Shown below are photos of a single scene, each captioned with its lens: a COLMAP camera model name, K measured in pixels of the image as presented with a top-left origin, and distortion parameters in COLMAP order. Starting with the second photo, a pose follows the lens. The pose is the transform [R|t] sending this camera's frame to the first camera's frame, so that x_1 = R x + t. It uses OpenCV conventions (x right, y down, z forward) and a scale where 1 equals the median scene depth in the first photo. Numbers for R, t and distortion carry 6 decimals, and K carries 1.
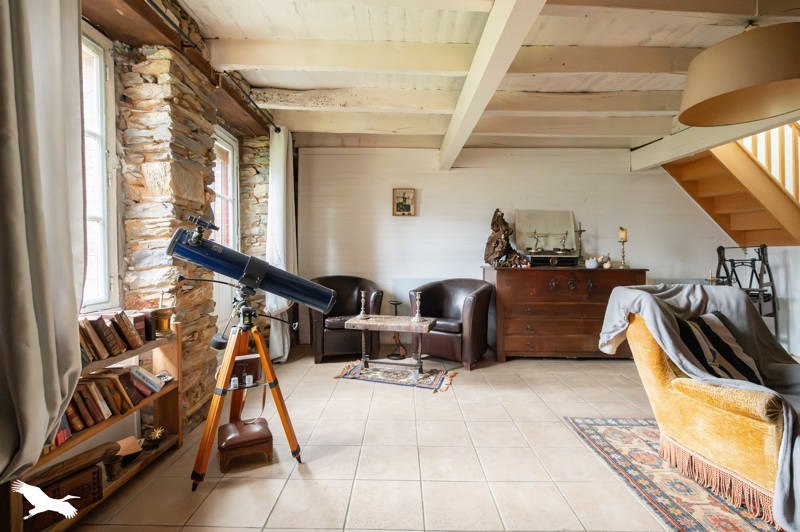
lens RADIAL K [[364.4, 0, 397.8], [0, 364.4, 256.8], [0, 0, 1]] dist [-0.011676, -0.000362]
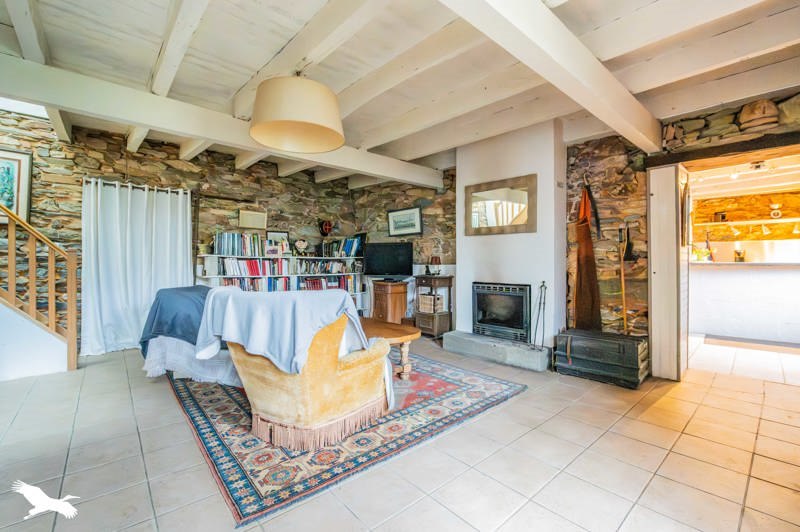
lens RADIAL K [[349.0, 0, 397.2], [0, 349.0, 263.2], [0, 0, 1]] dist [-0.010335, -0.000062]
pose [[-0.667483, 0.000500, 0.744625, -0.097032], [0.004600, 0.999983, 0.003452, 0.010261], [-0.744611, 0.005729, -0.667474, 0.879328]]
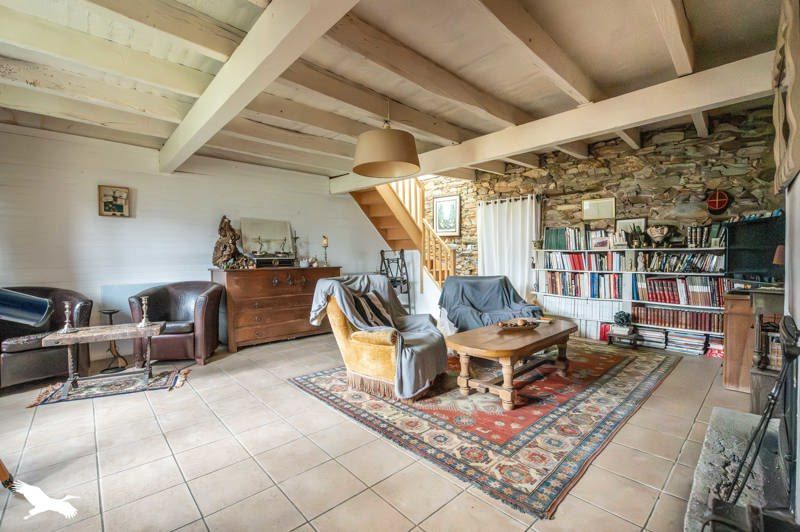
lens RADIAL K [[349.0, 0, 397.2], [0, 349.0, 263.2], [0, 0, 1]] dist [-0.010335, -0.000062]
pose [[0.732049, -0.024842, 0.680799, -0.079394], [0.016316, 0.999688, 0.018935, -0.001302], [-0.681057, -0.002753, 0.732225, -0.154729]]
